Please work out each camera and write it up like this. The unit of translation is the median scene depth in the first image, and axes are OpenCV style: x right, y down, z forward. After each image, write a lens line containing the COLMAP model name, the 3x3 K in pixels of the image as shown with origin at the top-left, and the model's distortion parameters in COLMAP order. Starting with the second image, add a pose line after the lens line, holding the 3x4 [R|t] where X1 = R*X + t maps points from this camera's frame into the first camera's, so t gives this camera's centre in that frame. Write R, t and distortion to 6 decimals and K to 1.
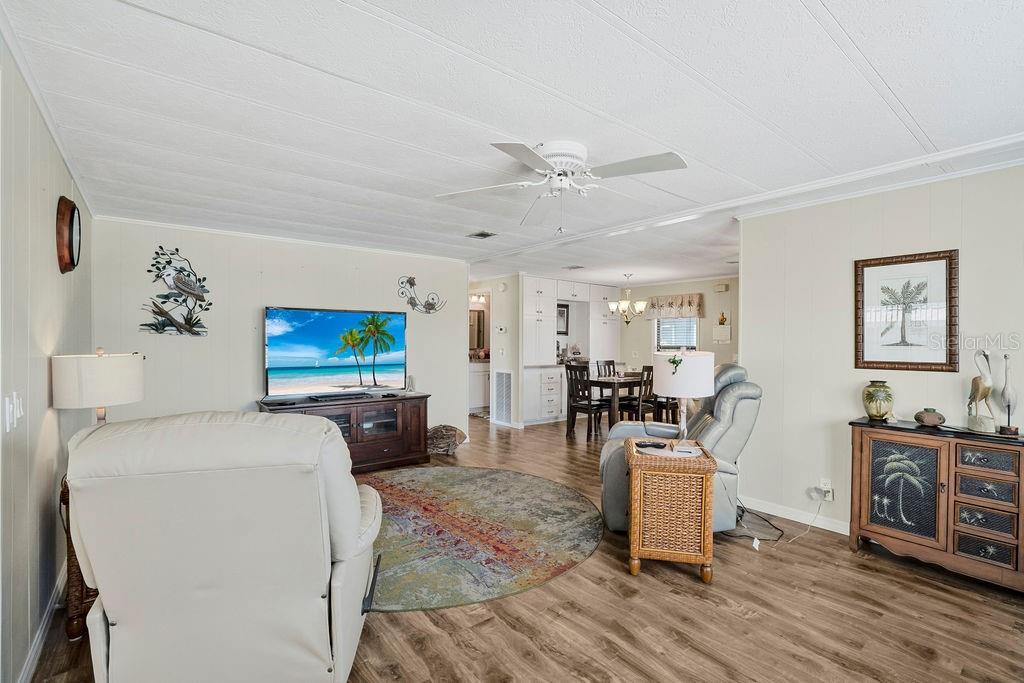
lens RADIAL K [[473.0, 0, 512.0], [0, 473.0, 341.5], [0, 0, 1]] dist [-0.015524, 0.000240]
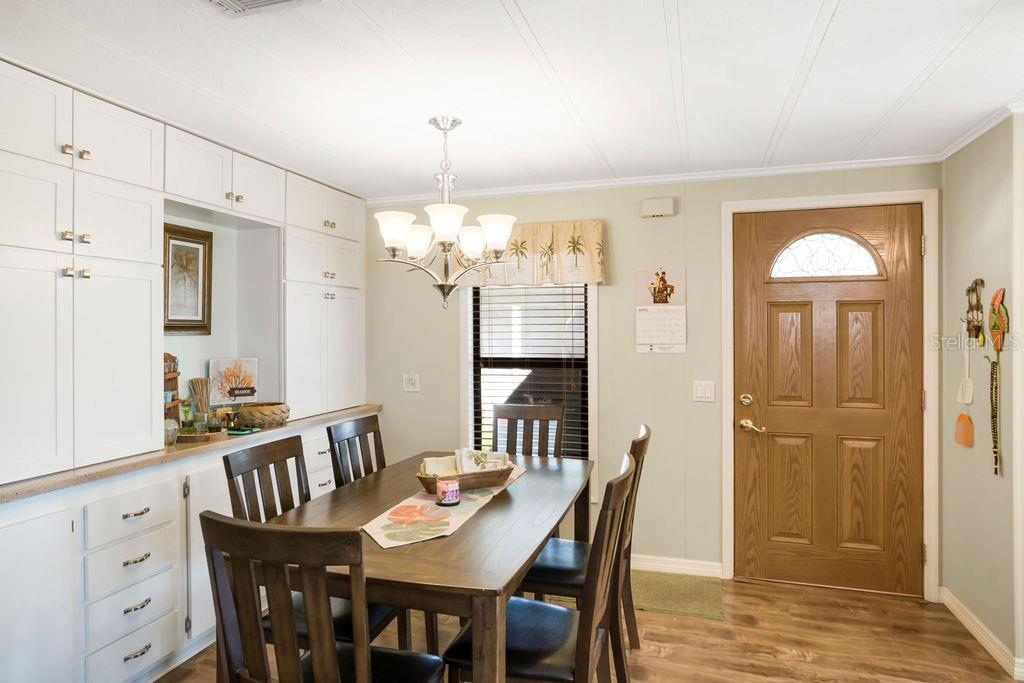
lens RADIAL K [[588.2, 0, 516.9], [0, 588.2, 328.9], [0, 0, 1]] dist [-0.018558, 0.002334]
pose [[0.816796, -0.008326, 0.576867, 0.117051], [0.010019, 0.999950, 0.000246, -0.025458], [-0.576840, 0.005579, 0.816838, 1.080096]]
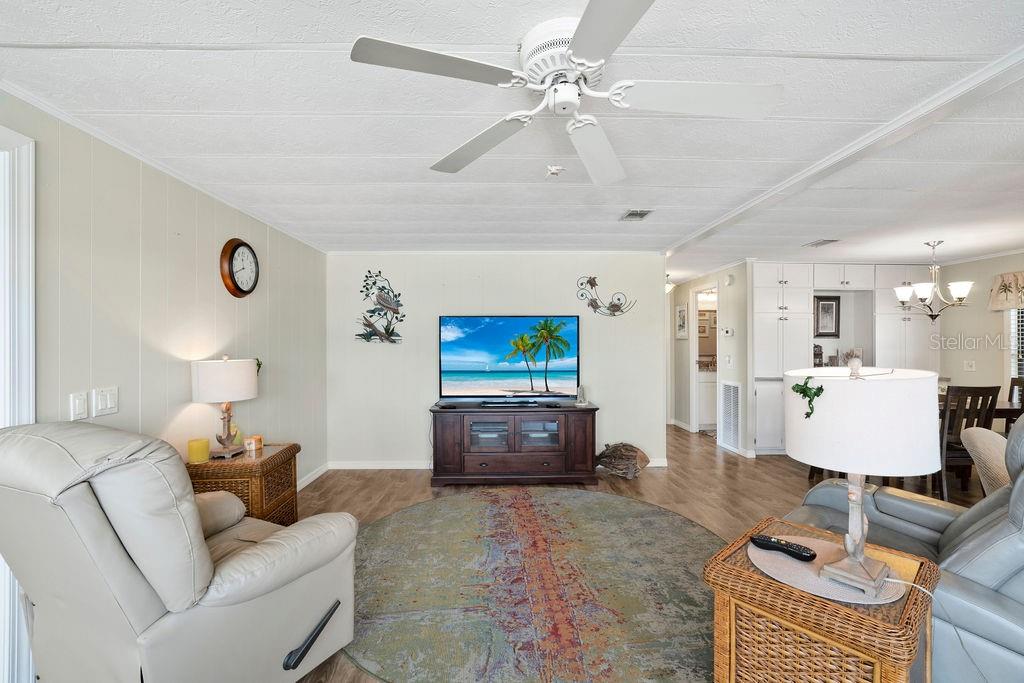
lens RADIAL K [[443.1, 0, 507.4], [0, 443.1, 341.8], [0, 0, 1]] dist [-0.025405, 0.000615]
pose [[0.795929, -0.010136, -0.605305, 0.220497], [0.004147, 0.999928, -0.011291, -0.001951], [0.605376, 0.006477, 0.795913, 0.275994]]
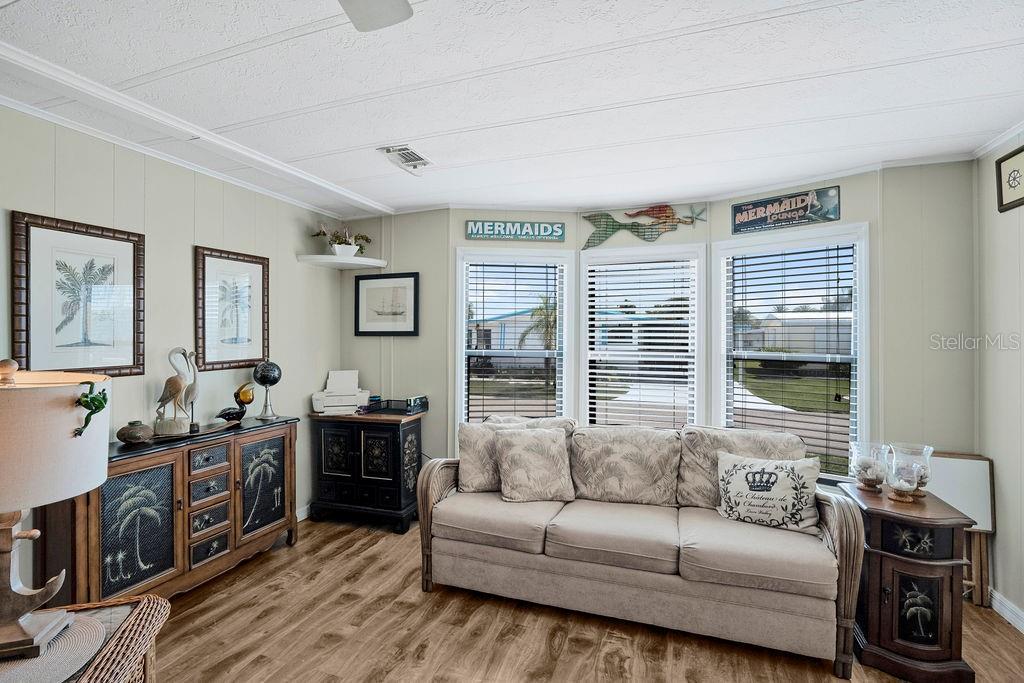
lens RADIAL K [[468.9, 0, 511.3], [0, 468.9, 334.6], [0, 0, 1]] dist [-0.036681, 0.000541]
pose [[-0.534960, -0.001551, 0.844876, -0.084425], [0.005427, 0.999971, 0.005272, -0.005935], [-0.844860, 0.007405, -0.534937, 0.538742]]
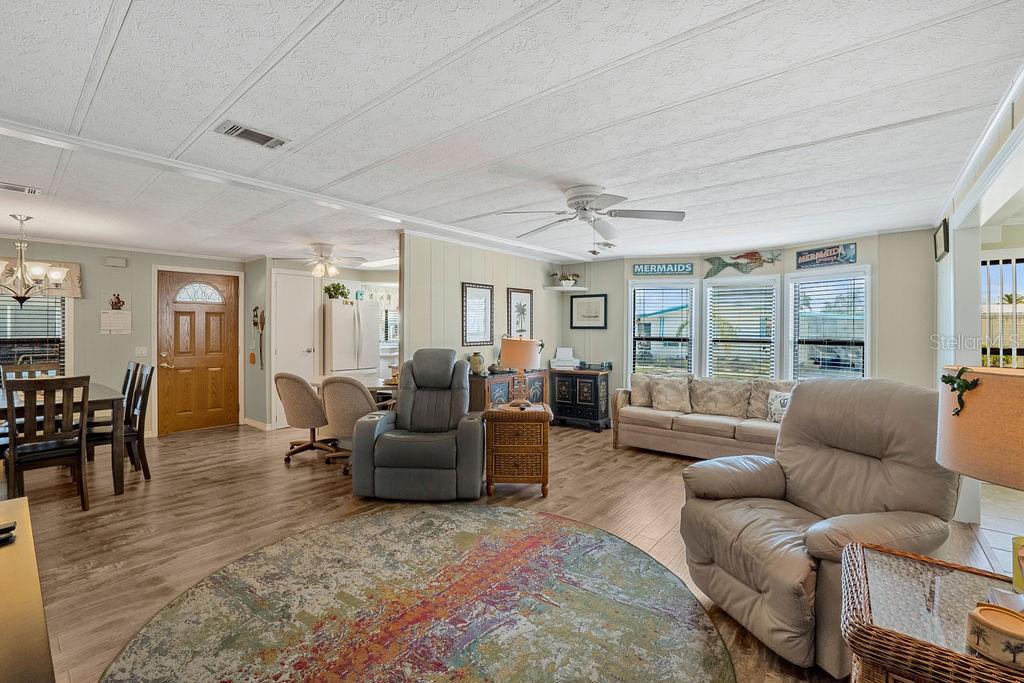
lens RADIAL K [[449.5, 0, 510.6], [0, 449.5, 326.8], [0, 0, 1]] dist [-0.037425, 0.000526]
pose [[-0.214215, 0.000135, 0.976787, -0.620577], [0.003130, 0.999995, 0.000548, -0.009042], [-0.976782, 0.003175, -0.214214, 0.834651]]
